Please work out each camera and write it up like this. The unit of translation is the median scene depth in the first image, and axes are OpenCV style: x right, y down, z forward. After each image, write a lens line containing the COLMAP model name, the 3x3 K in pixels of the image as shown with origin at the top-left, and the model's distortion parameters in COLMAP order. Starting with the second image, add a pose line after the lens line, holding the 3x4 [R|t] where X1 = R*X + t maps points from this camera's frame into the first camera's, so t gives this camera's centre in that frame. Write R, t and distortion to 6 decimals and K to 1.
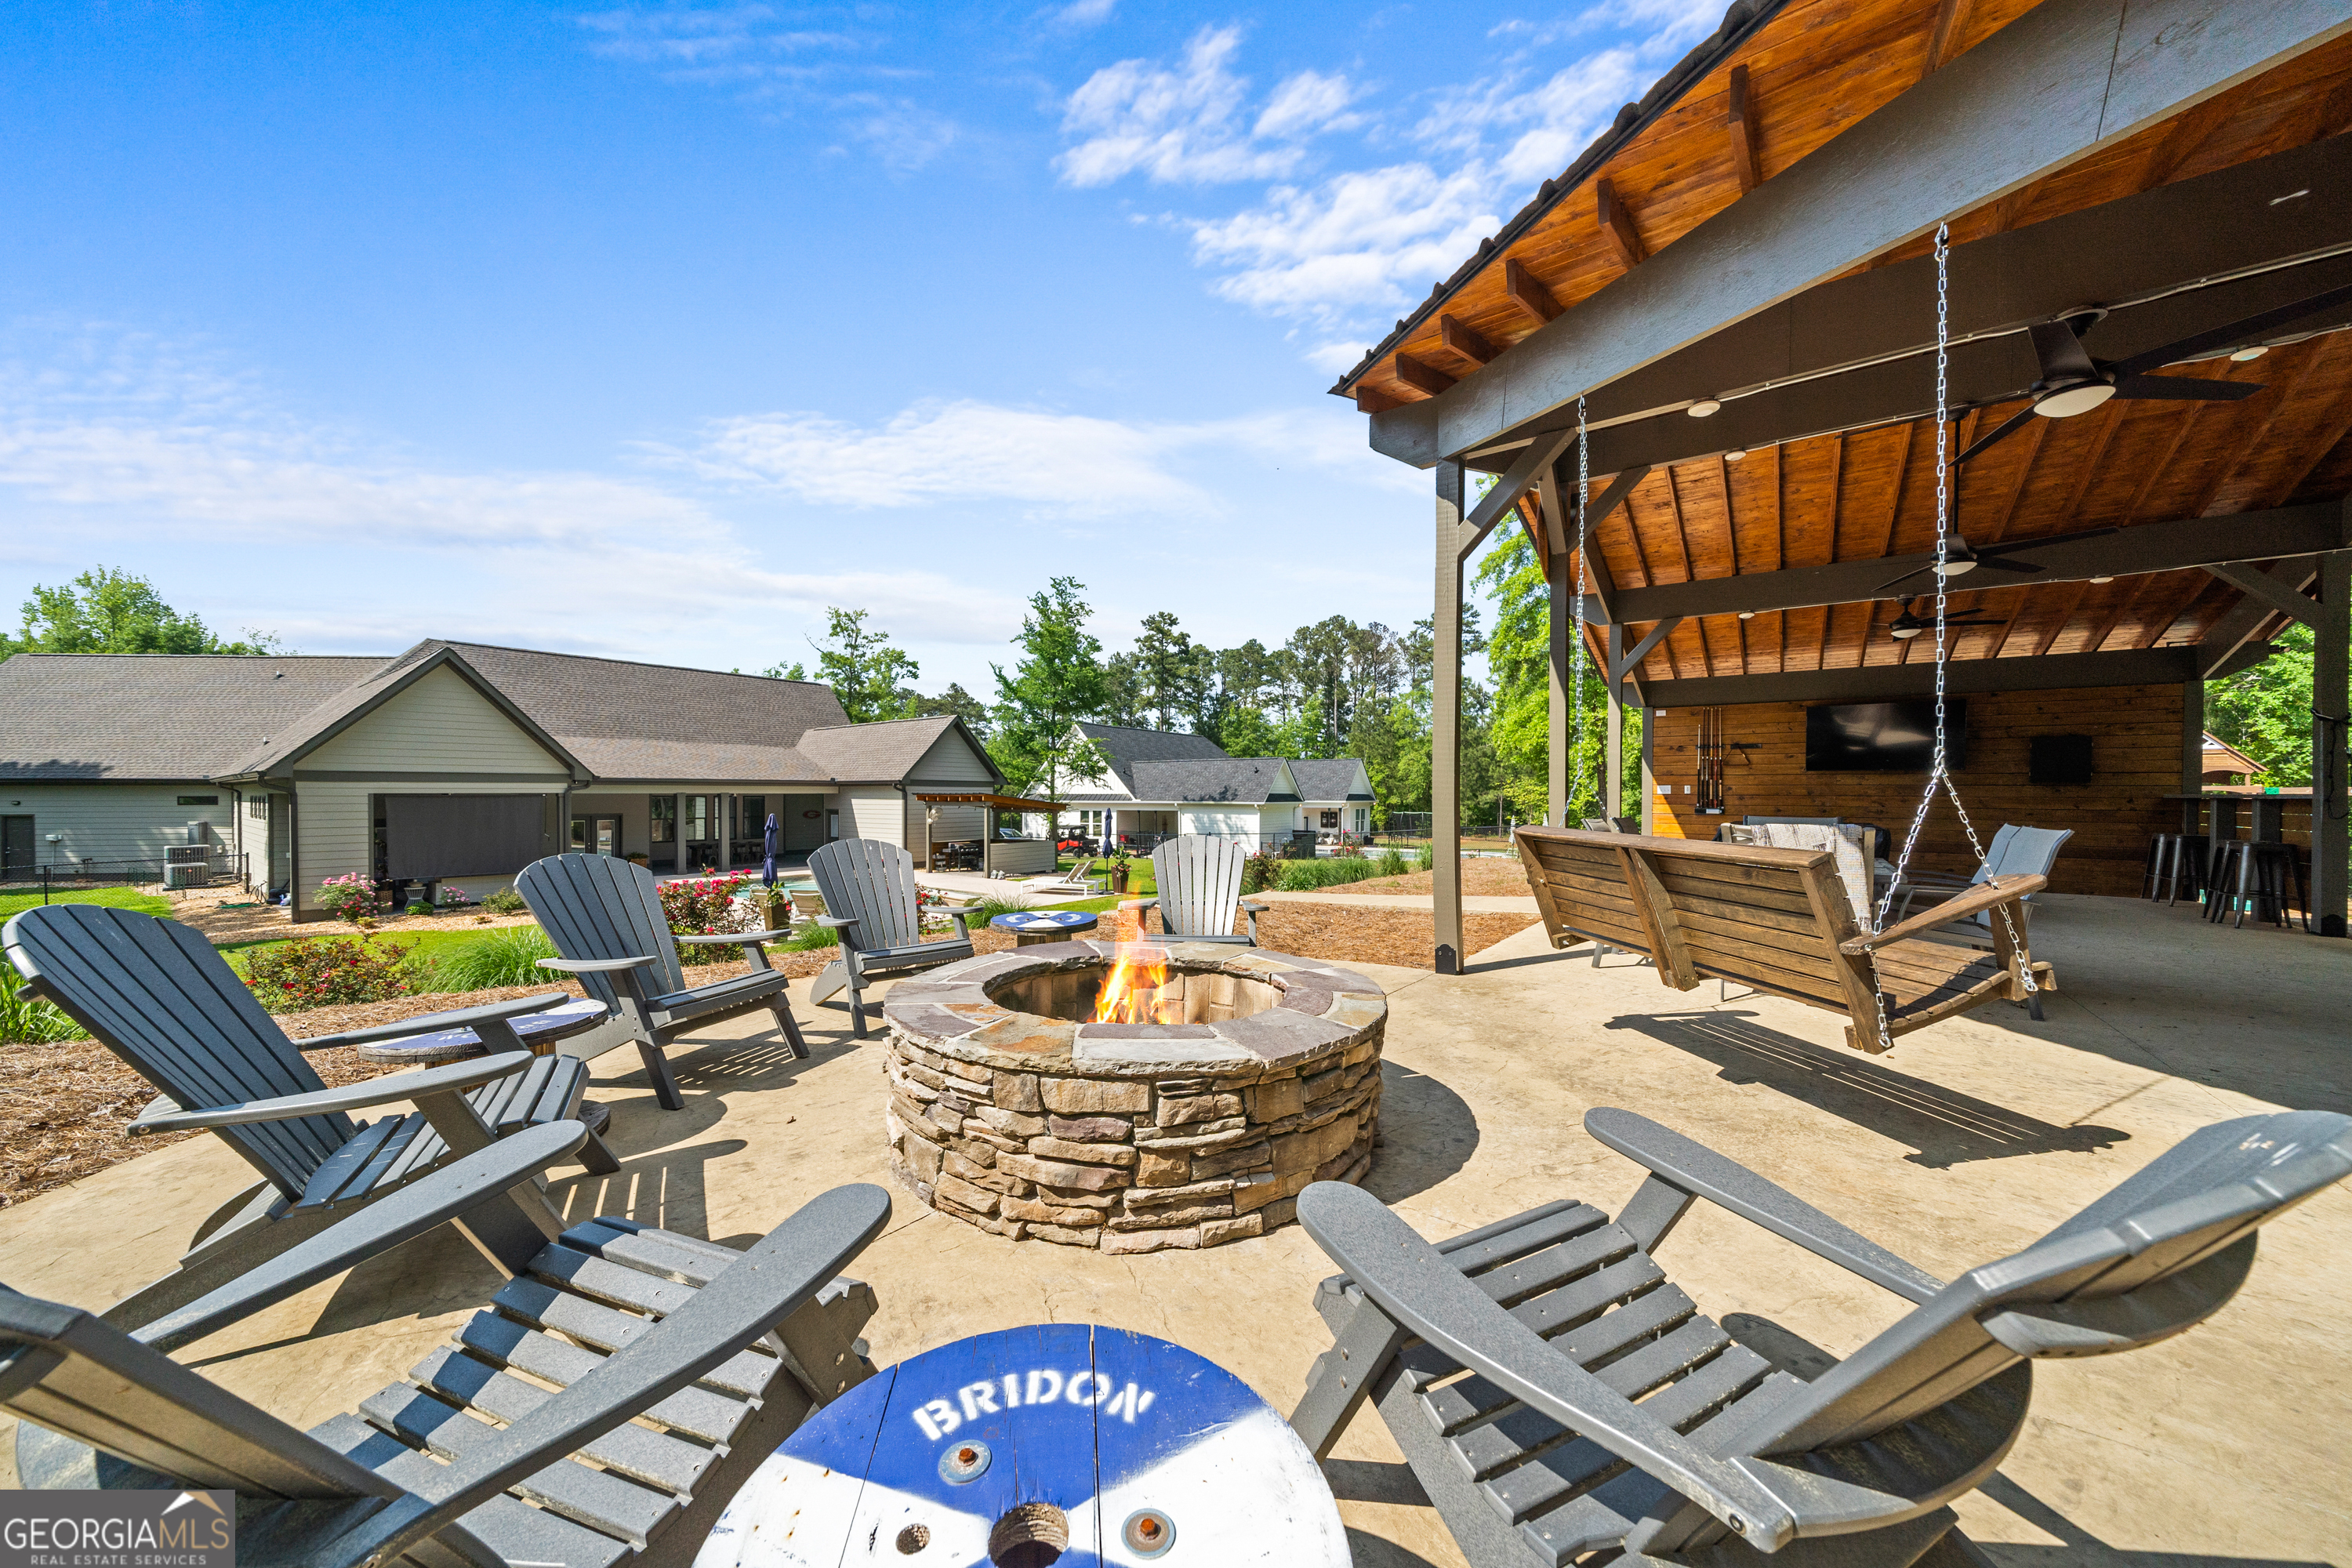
lens RADIAL K [[807.8, 0, 1171.8], [0, 807.8, 800.2], [0, 0, 1]] dist [-0.006257, -0.000084]
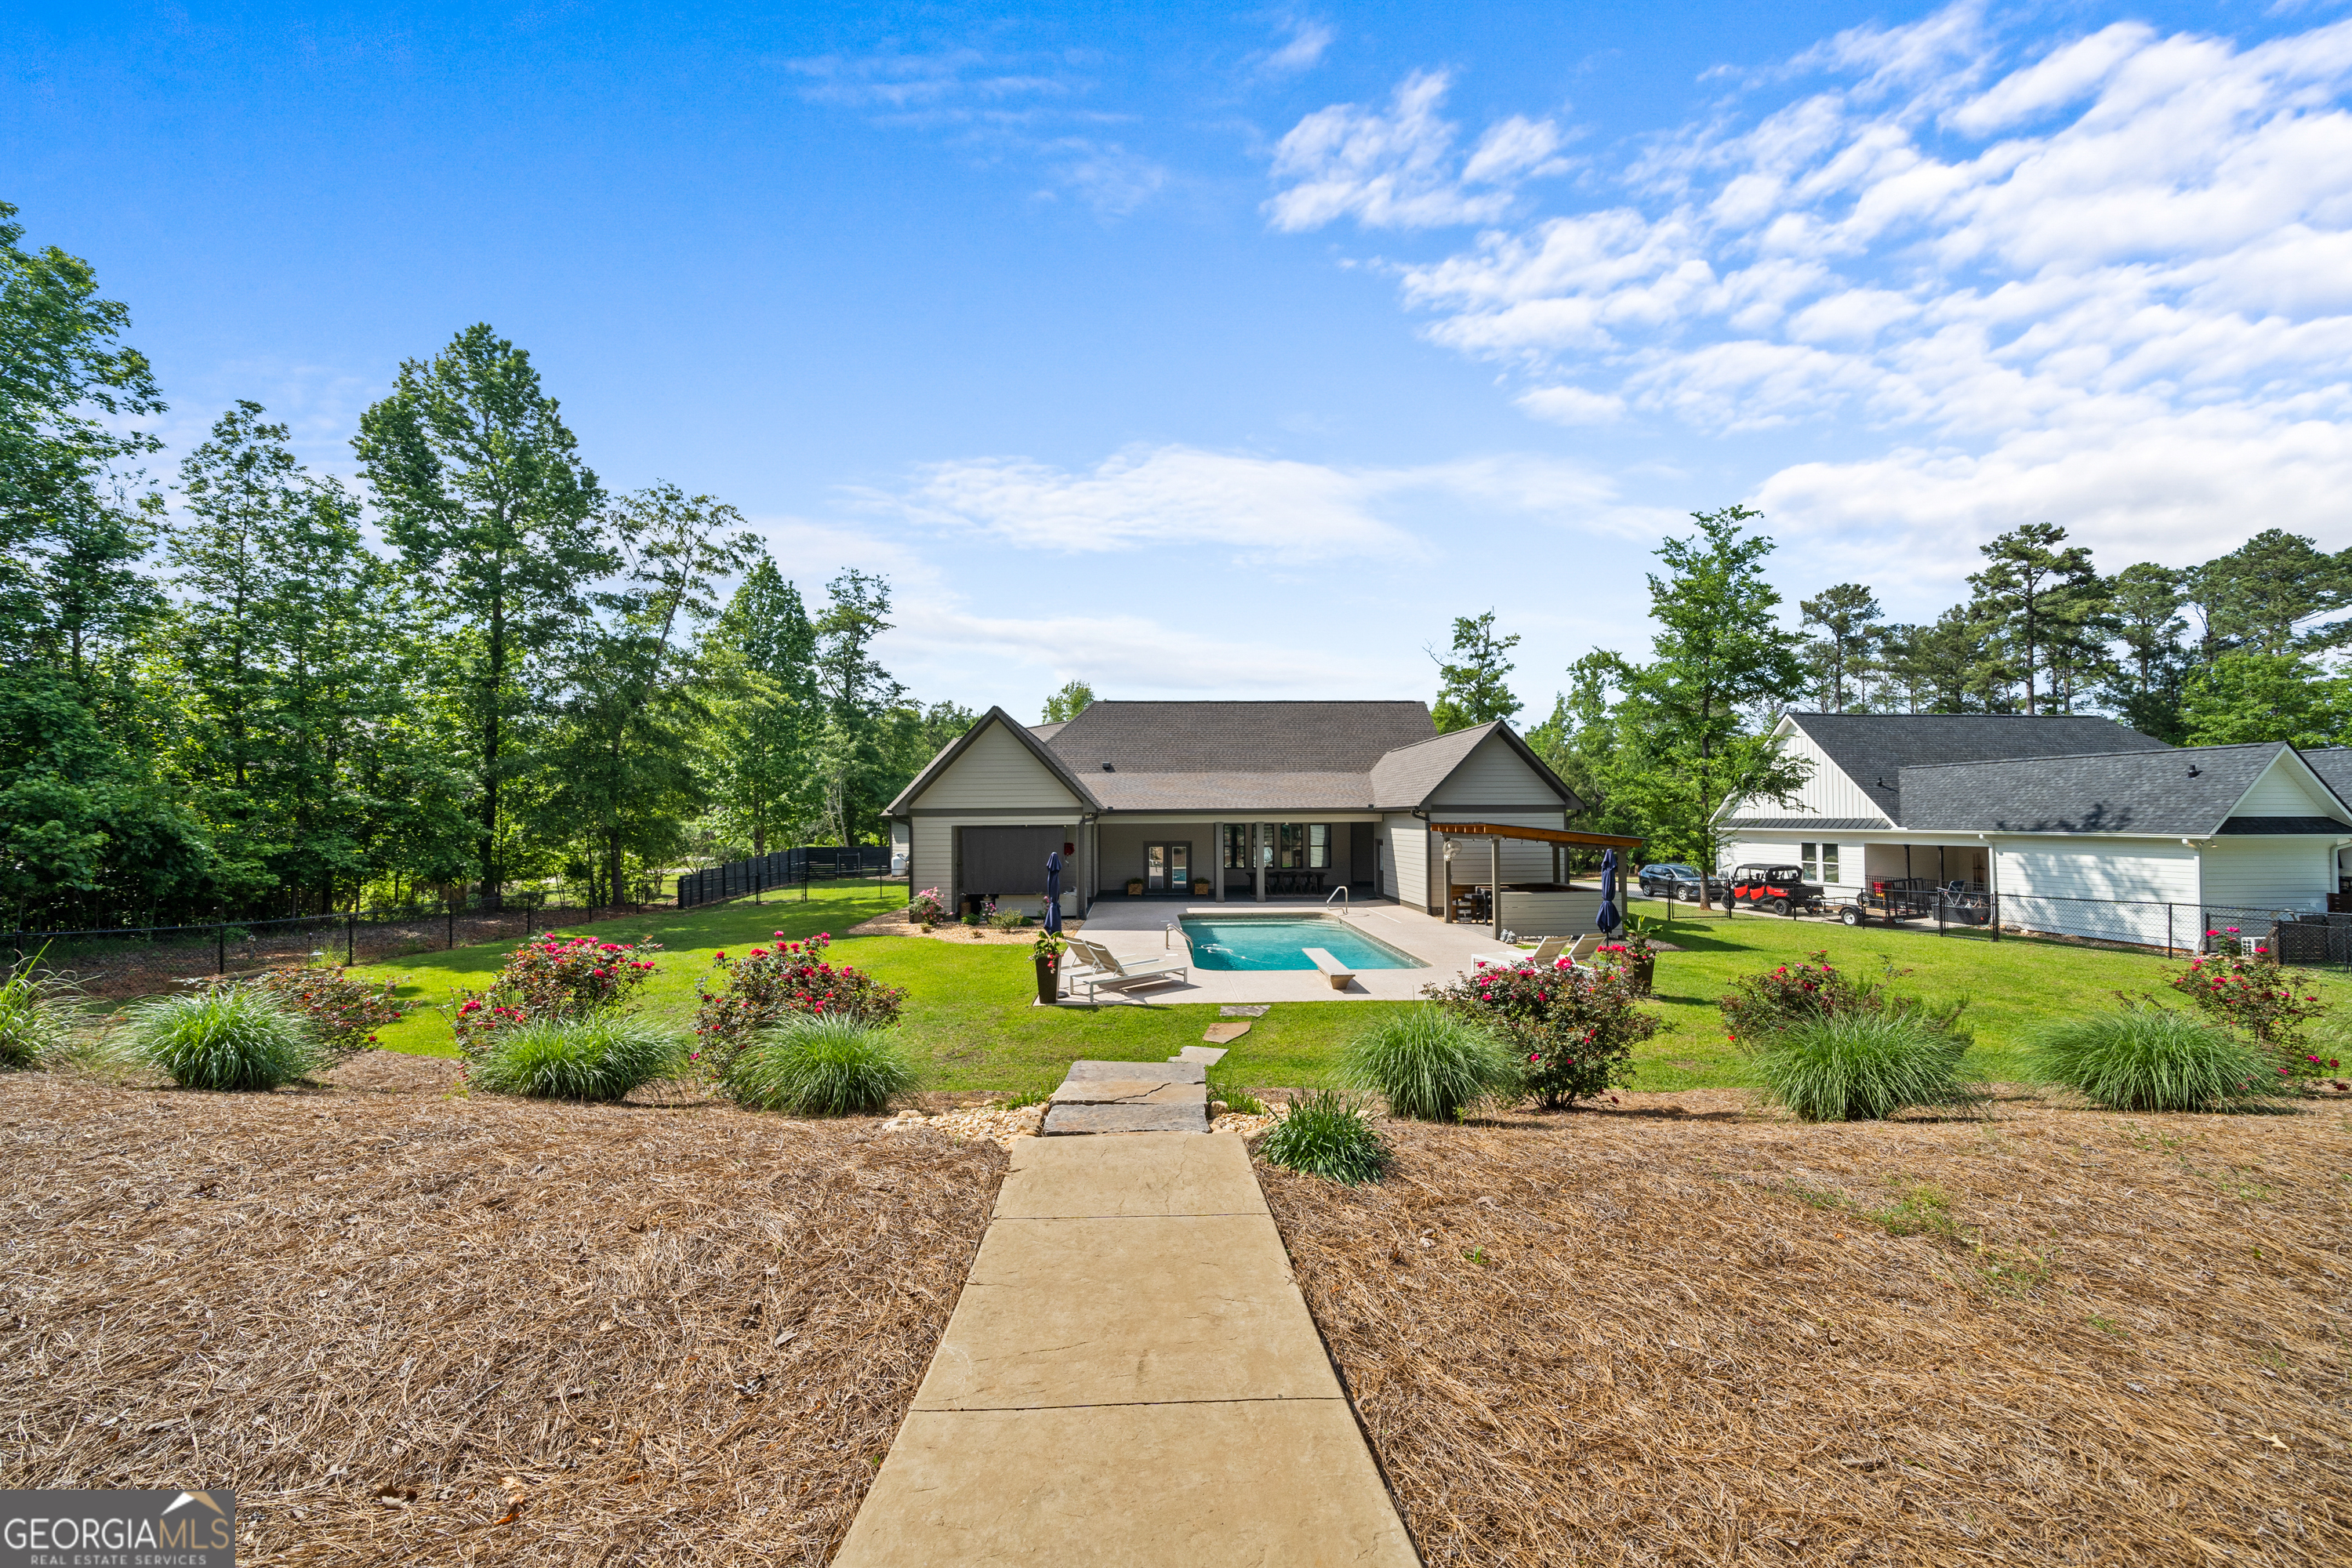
lens RADIAL K [[809.8, 0, 1171.6], [0, 809.8, 801.7], [0, 0, 1]] dist [0.001114, -0.003483]
pose [[0.633225, -0.020340, -0.773700, 0.134468], [0.000476, 0.999665, -0.025891, -0.007853], [0.773967, 0.016027, 0.633023, 0.266996]]
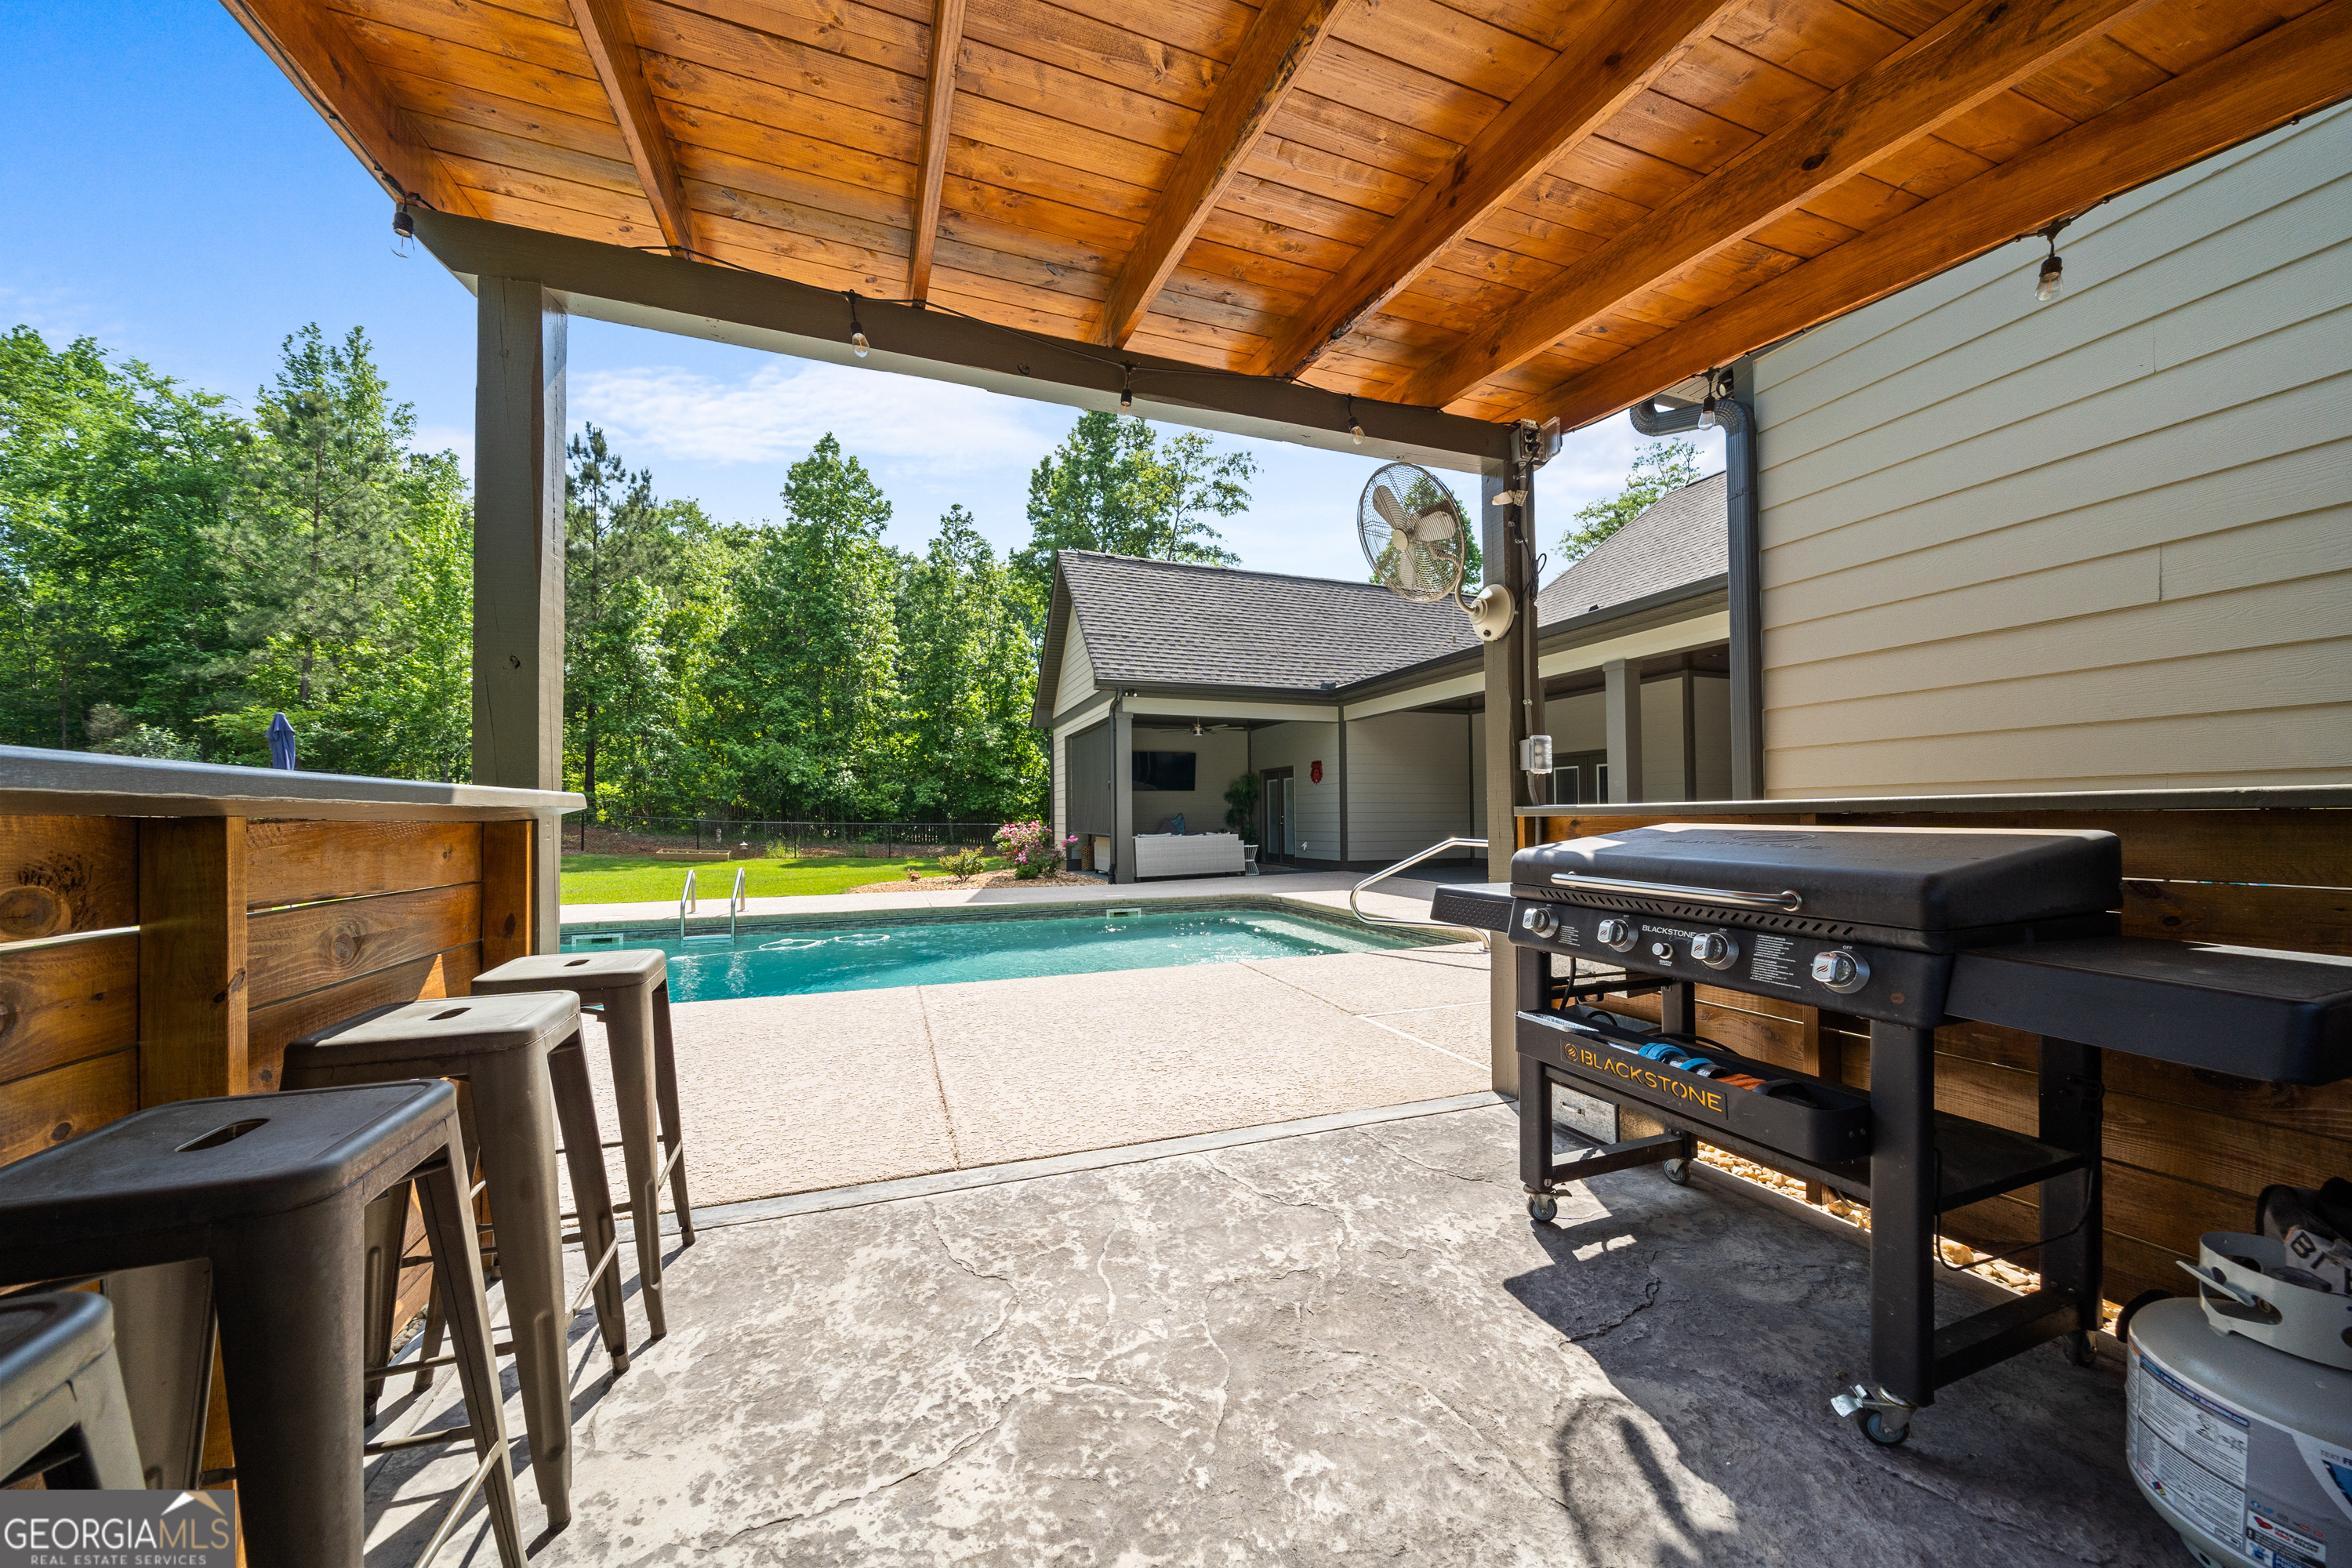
lens RADIAL K [[809.8, 0, 1171.6], [0, 809.8, 801.7], [0, 0, 1]] dist [0.001114, -0.003483]
pose [[-0.543069, -0.015180, -0.839551, -0.171375], [0.002348, 0.999805, -0.019597, 0.050194], [0.839685, -0.012614, -0.542928, 0.952586]]
